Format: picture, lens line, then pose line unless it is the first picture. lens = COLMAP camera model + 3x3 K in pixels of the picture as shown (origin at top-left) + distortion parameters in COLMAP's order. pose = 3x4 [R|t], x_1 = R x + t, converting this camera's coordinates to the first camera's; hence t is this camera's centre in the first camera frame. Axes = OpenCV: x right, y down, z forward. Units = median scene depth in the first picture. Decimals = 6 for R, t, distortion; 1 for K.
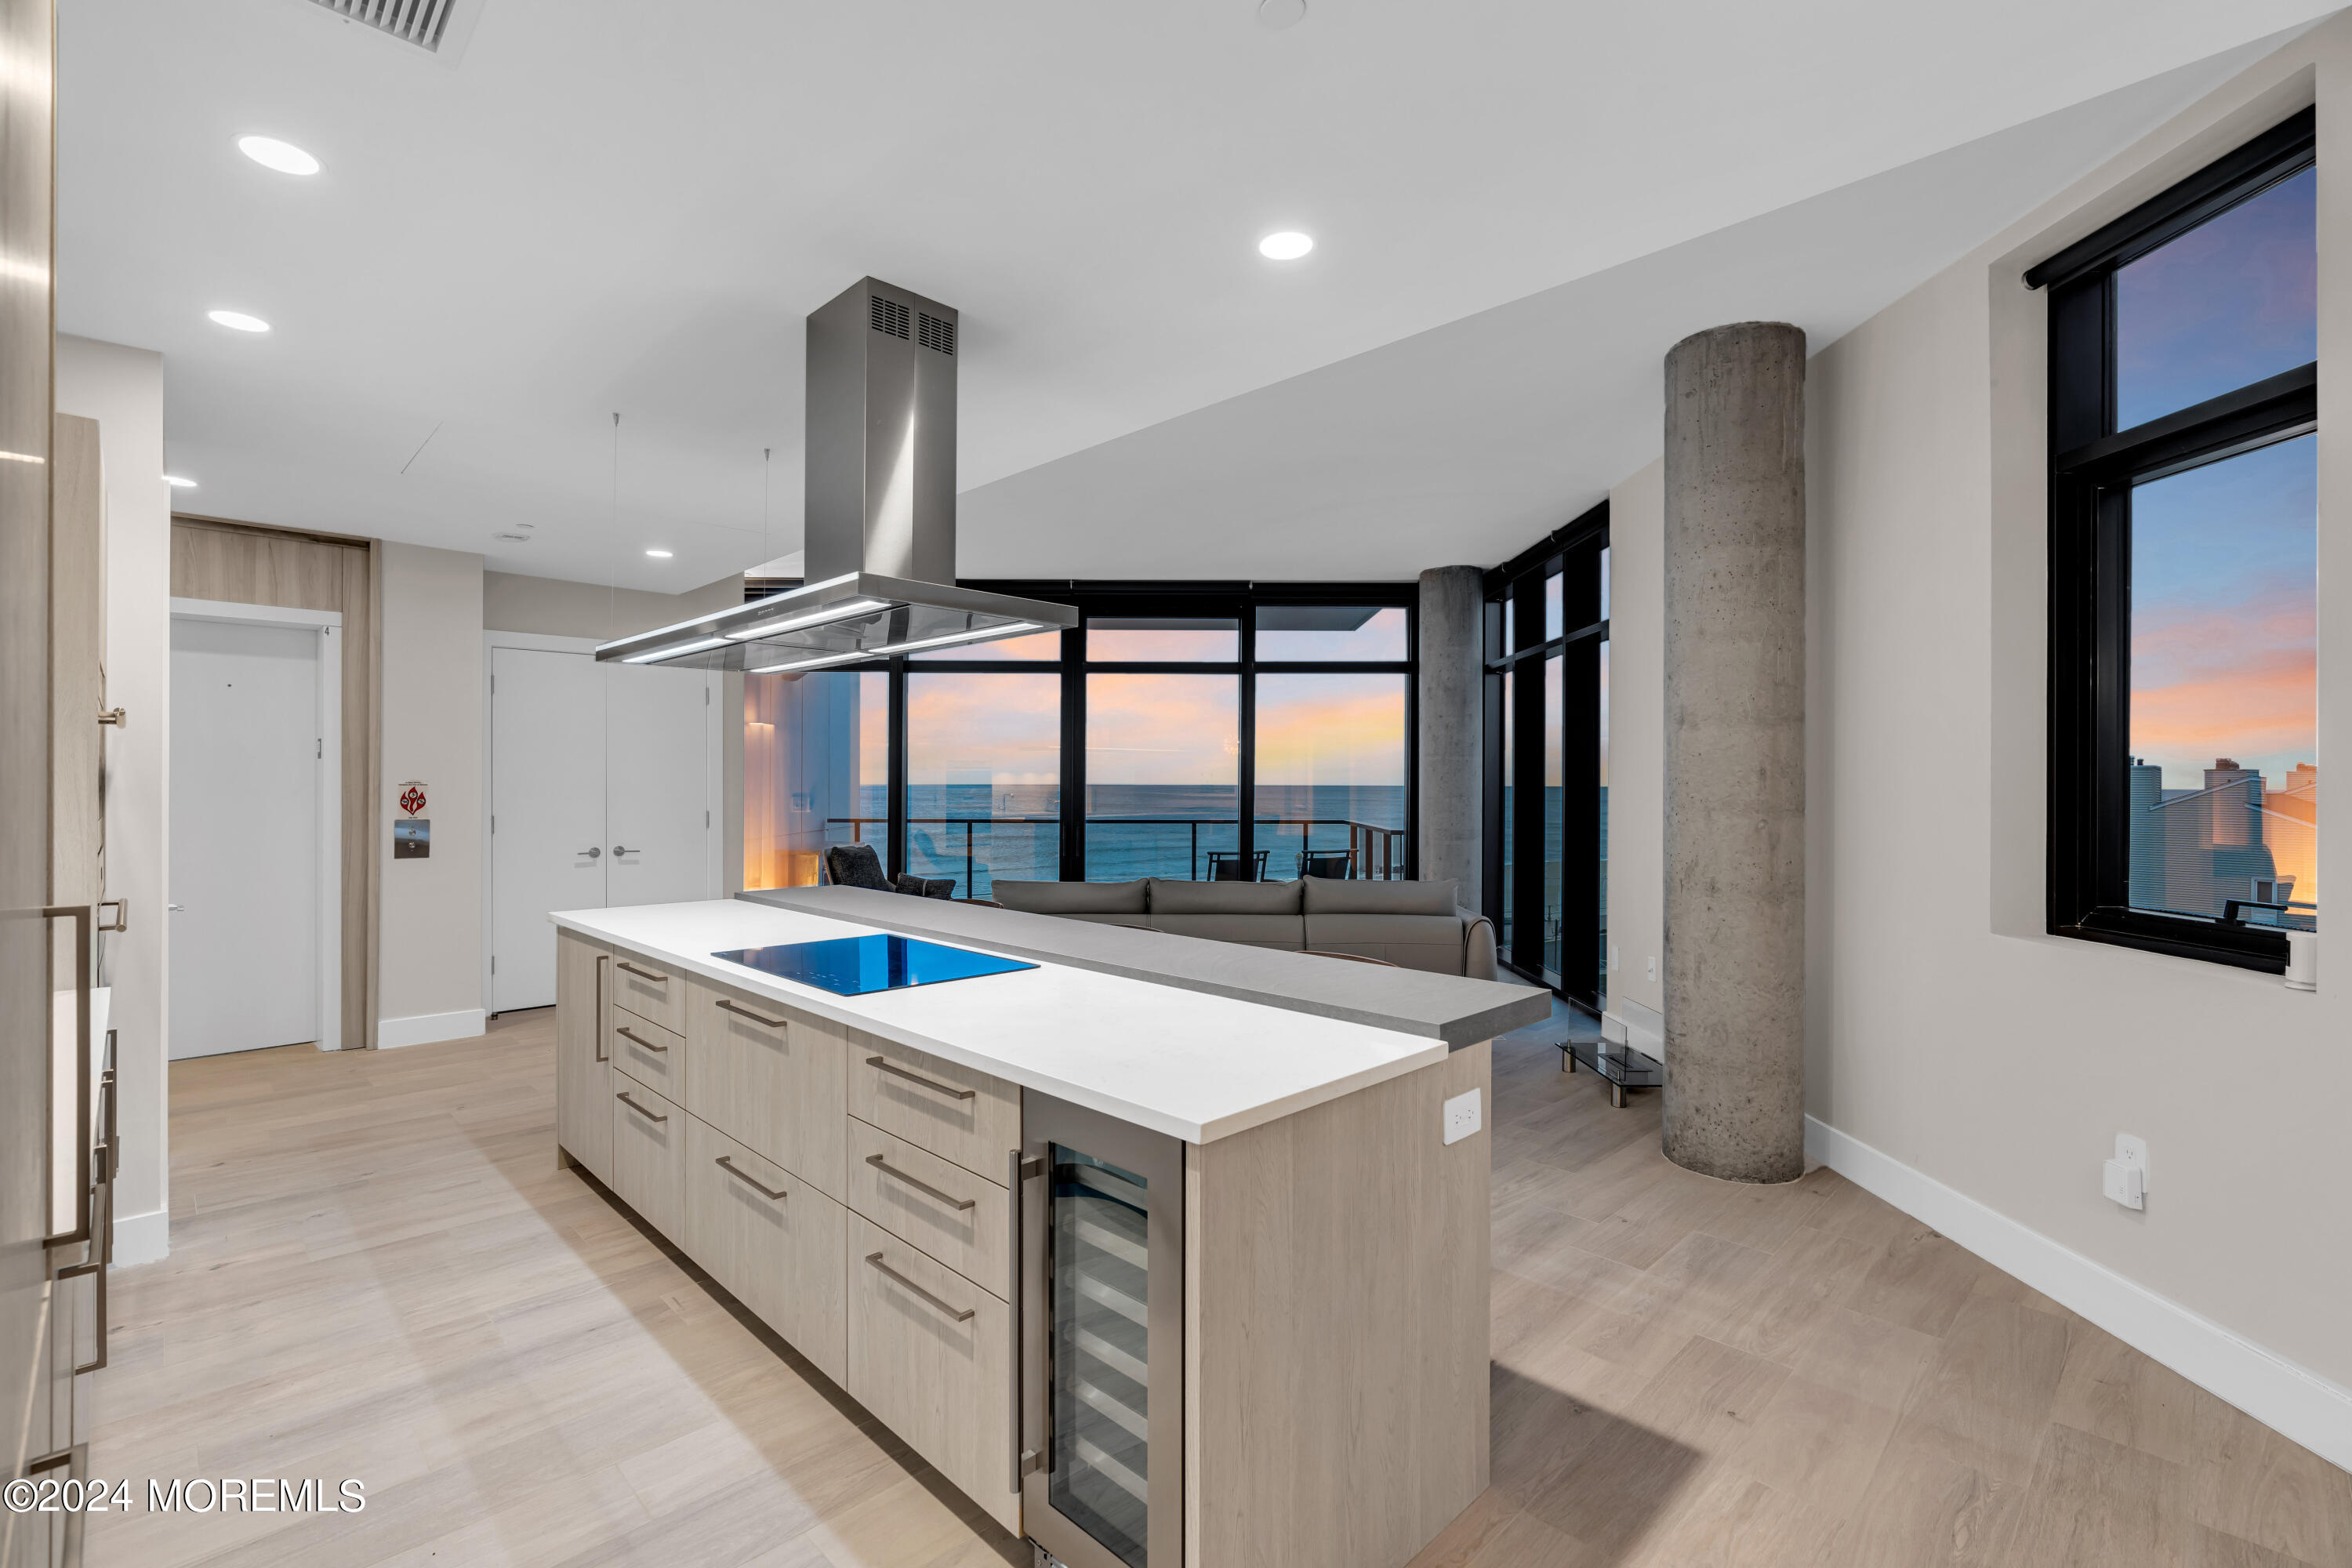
lens RADIAL K [[1046.8, 0, 1178.0], [0, 1046.8, 784.4], [0, 0, 1]] dist [-0.009995, 0.002905]
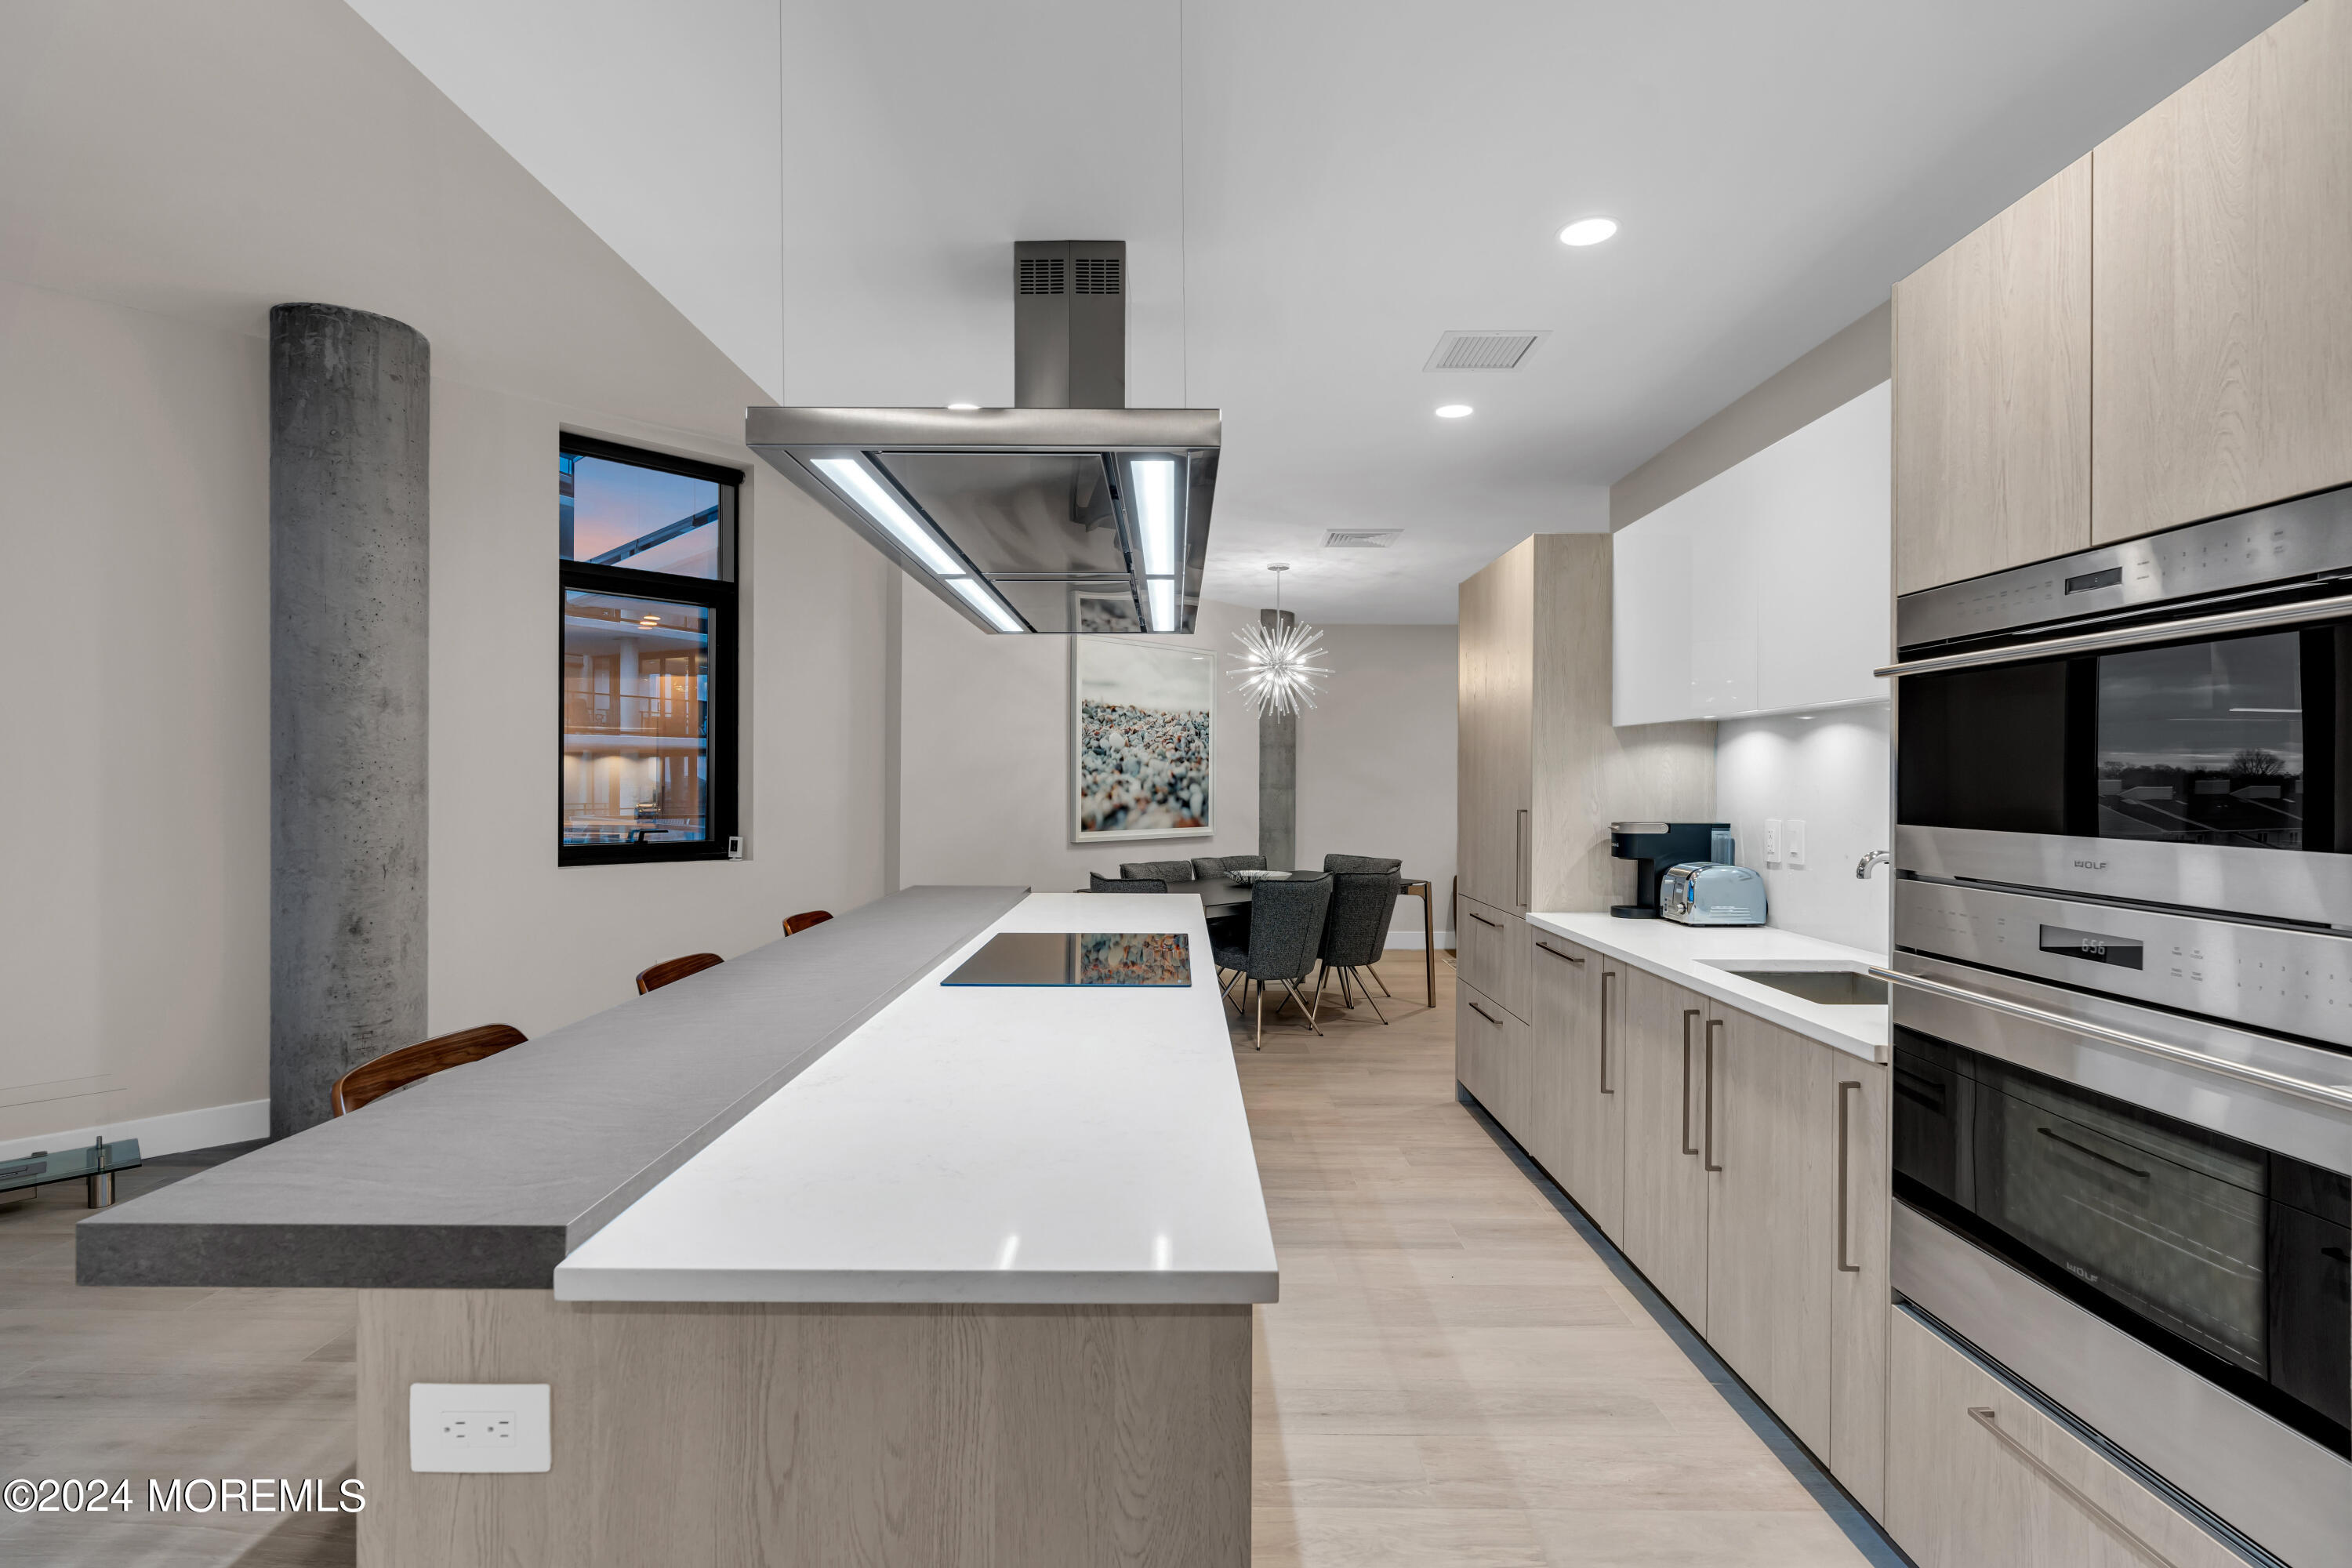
lens RADIAL K [[1075.2, 0, 1175.7], [0, 1075.2, 782.6], [0, 0, 1]] dist [-0.004054, 0.000667]
pose [[-0.707431, -0.007735, 0.706740, -0.761094], [-0.004830, 0.999970, 0.006110, 0.003754], [-0.706766, 0.000909, -0.707447, 1.188393]]
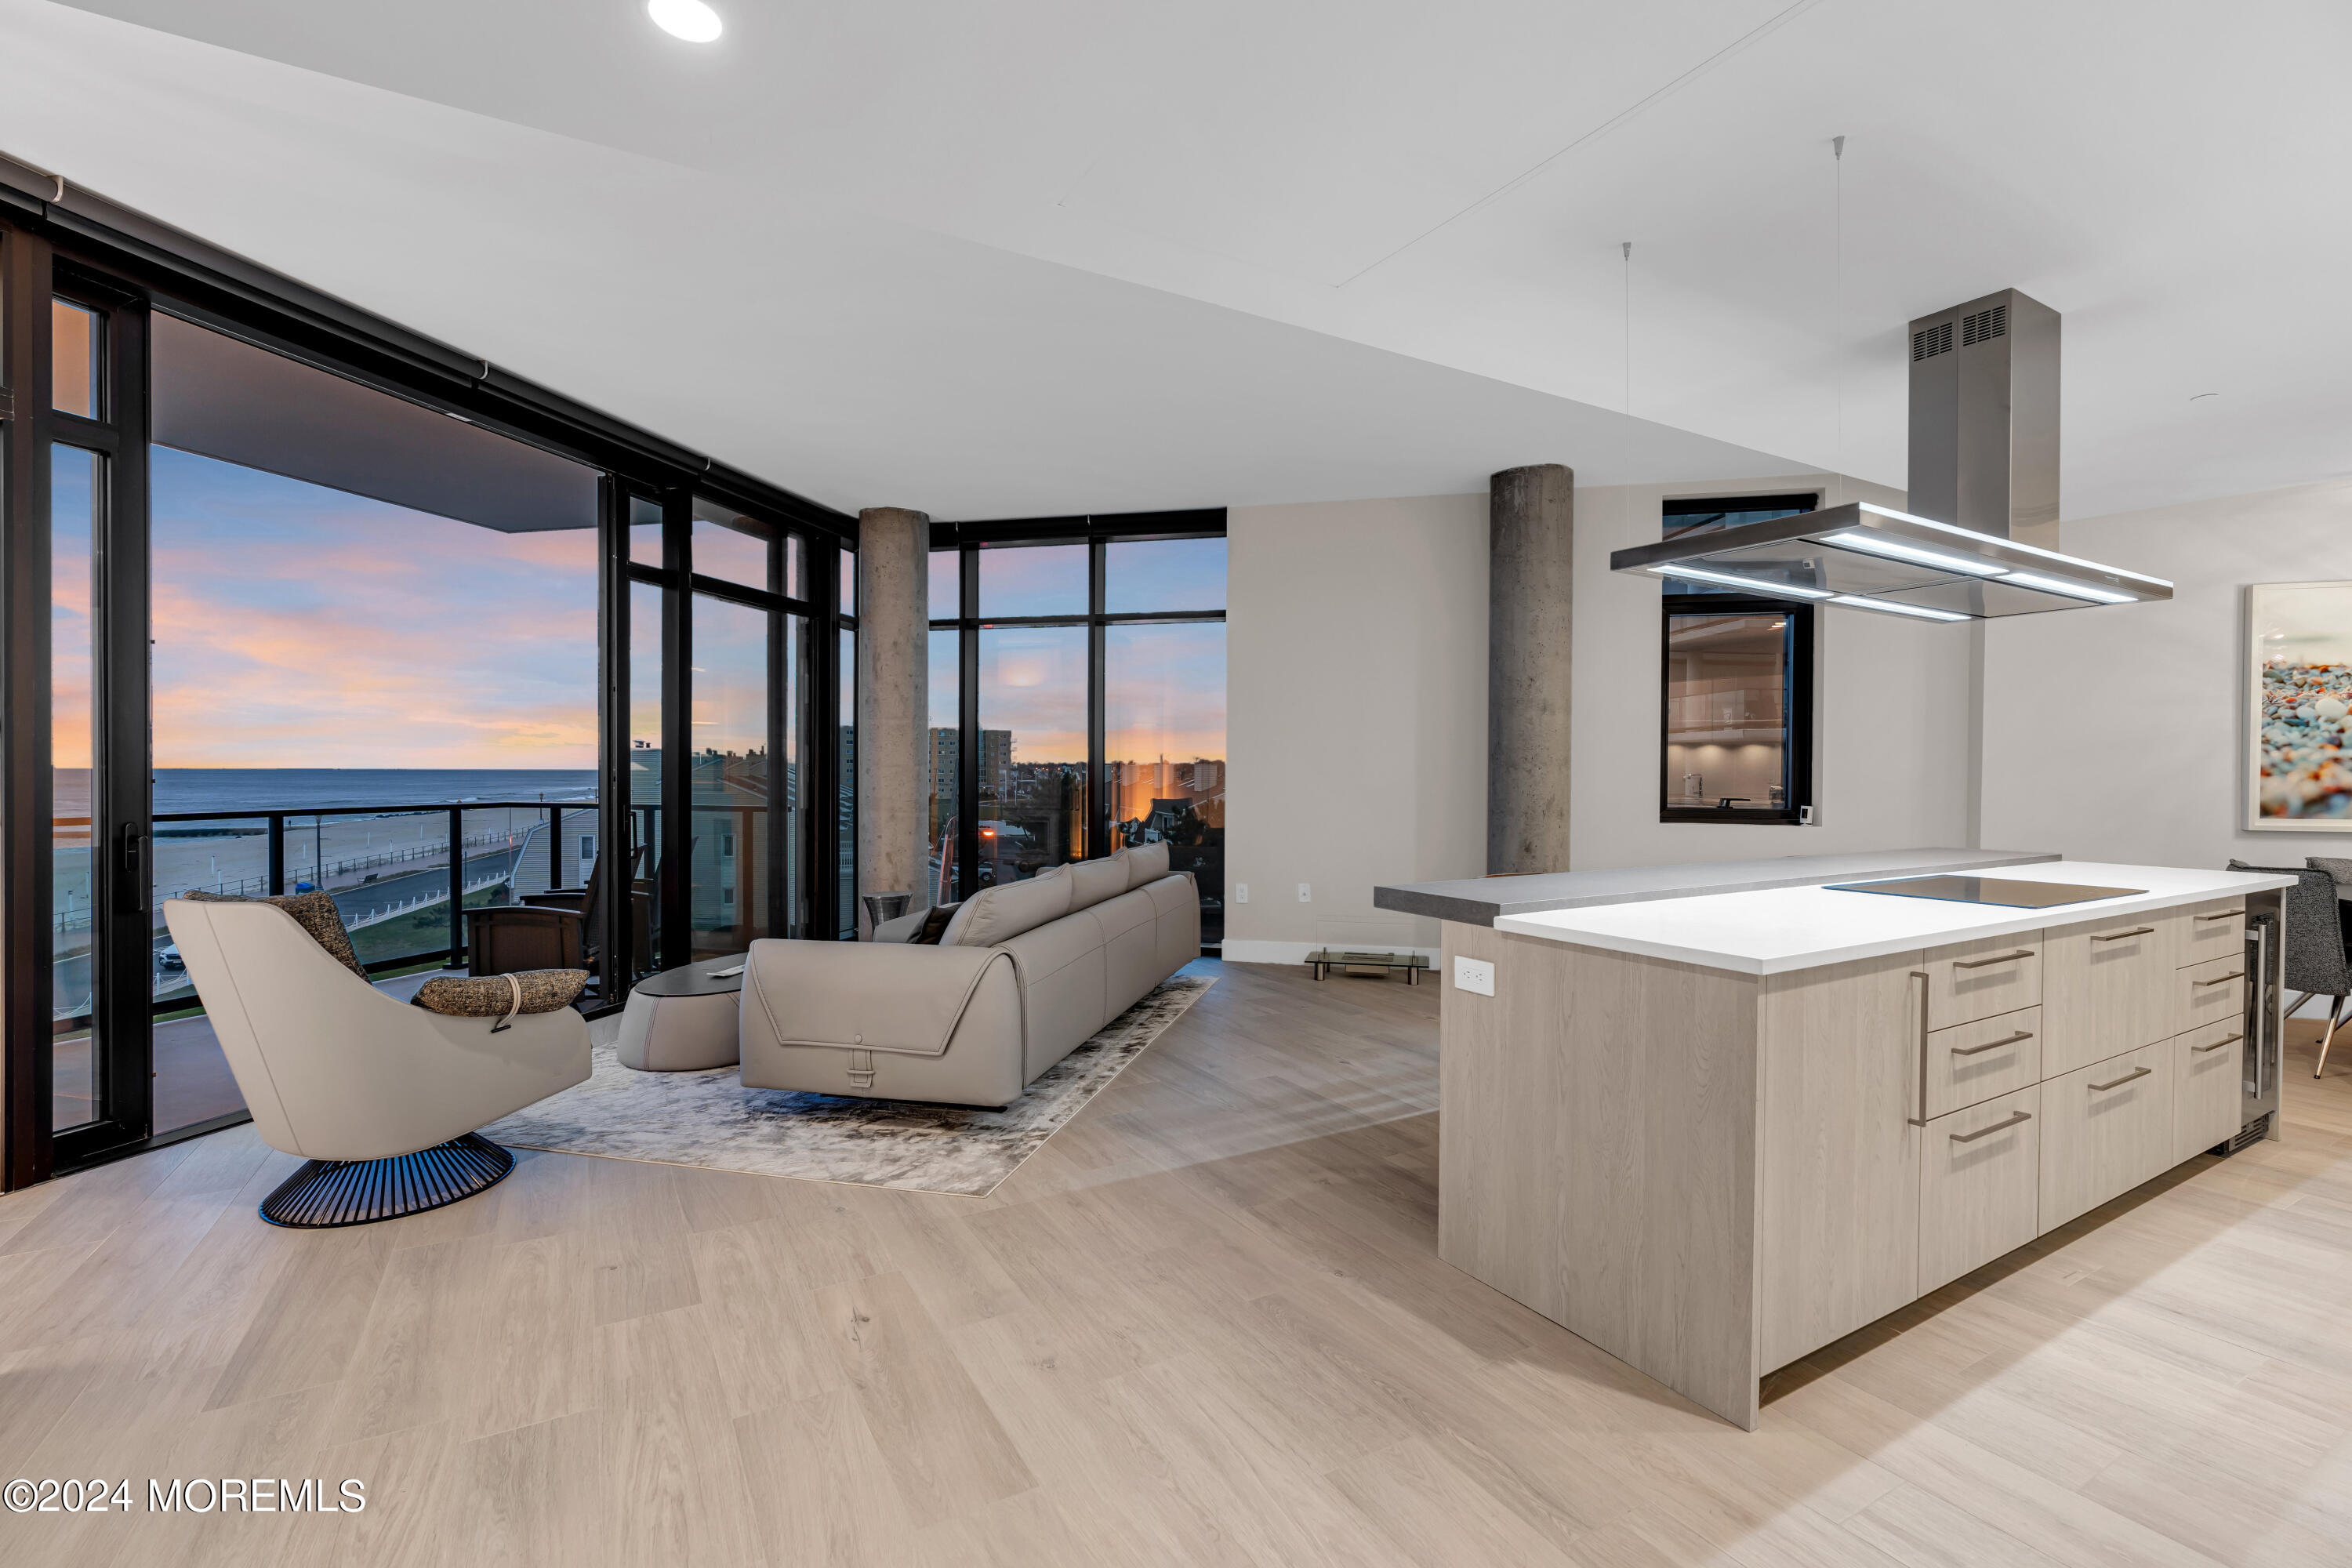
lens RADIAL K [[1046.8, 0, 1174.2], [0, 1046.8, 781.1], [0, 0, 1]] dist [-0.009995, 0.002905]
pose [[0.251533, -0.012646, 0.967766, -1.171442], [-0.001566, 0.999908, 0.013473, 0.027328], [-0.967847, -0.004904, 0.251490, 1.141661]]
